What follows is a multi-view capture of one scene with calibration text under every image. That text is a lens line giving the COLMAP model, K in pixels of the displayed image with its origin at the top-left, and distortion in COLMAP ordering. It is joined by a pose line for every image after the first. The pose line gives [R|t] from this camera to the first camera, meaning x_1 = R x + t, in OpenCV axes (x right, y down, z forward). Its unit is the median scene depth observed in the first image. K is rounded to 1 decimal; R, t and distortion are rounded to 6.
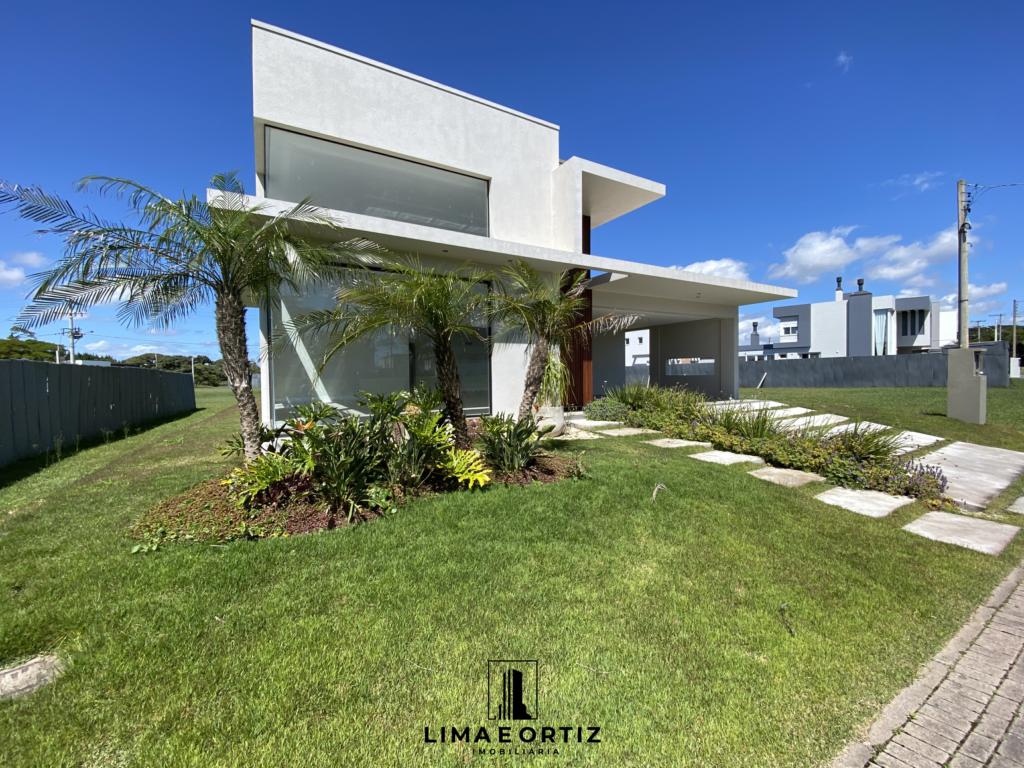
lens RADIAL K [[414.1, 0, 512.0], [0, 414.1, 384.0], [0, 0, 1]] dist [0.030513, -0.025964]
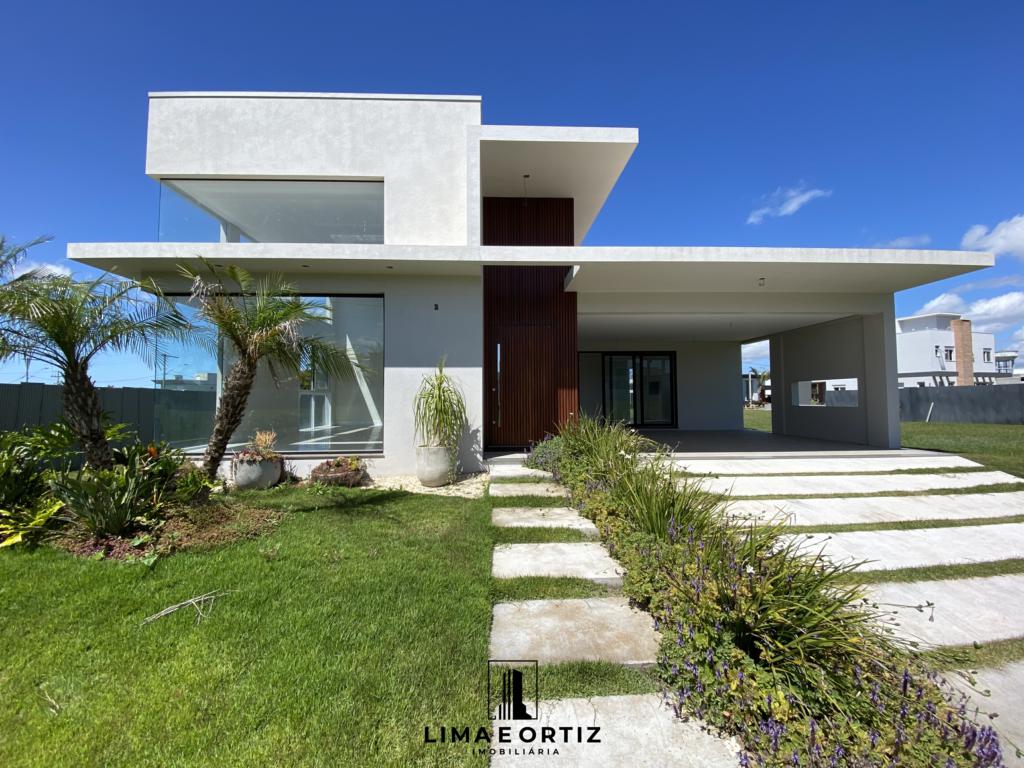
lens RADIAL K [[414.1, 0, 512.0], [0, 414.1, 384.0], [0, 0, 1]] dist [0.030513, -0.025964]
pose [[0.878700, -0.005987, -0.477336, 0.612376], [-0.020744, 0.998498, -0.050709, -0.024783], [0.476923, 0.054460, 0.877256, 0.393112]]
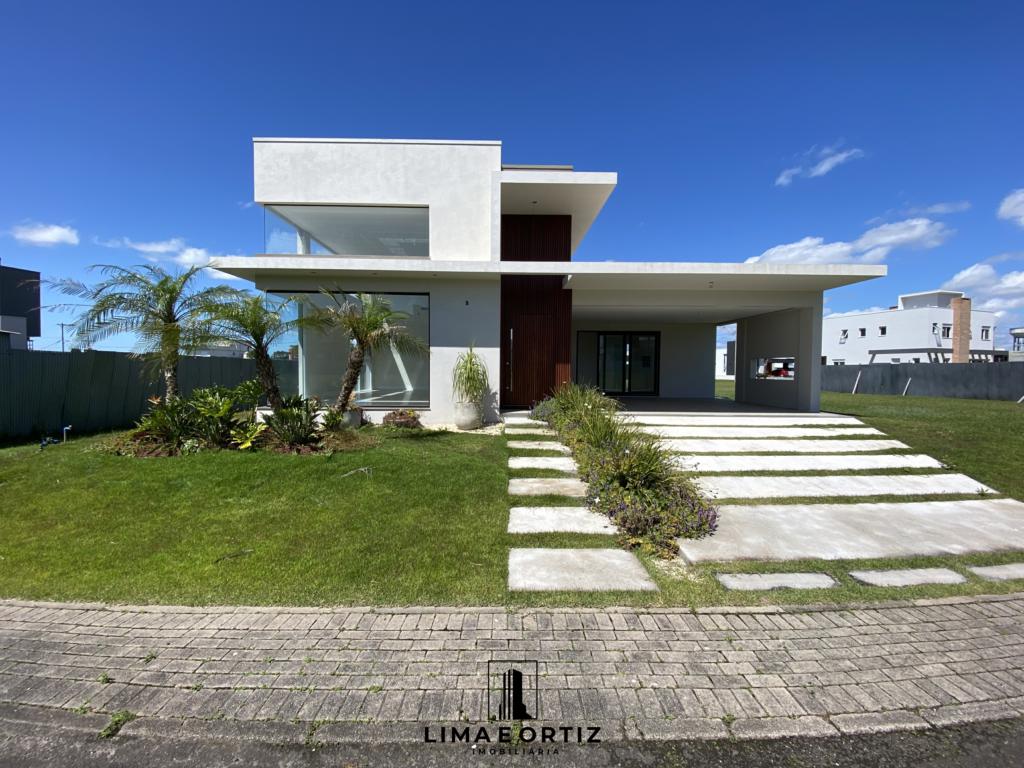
lens RADIAL K [[414.1, 0, 512.0], [0, 414.1, 384.0], [0, 0, 1]] dist [0.030513, -0.025964]
pose [[0.866494, 0.042536, -0.497371, 0.776225], [-0.035422, 0.999091, 0.023734, -0.026417], [0.497929, -0.002947, 0.867213, 0.097645]]
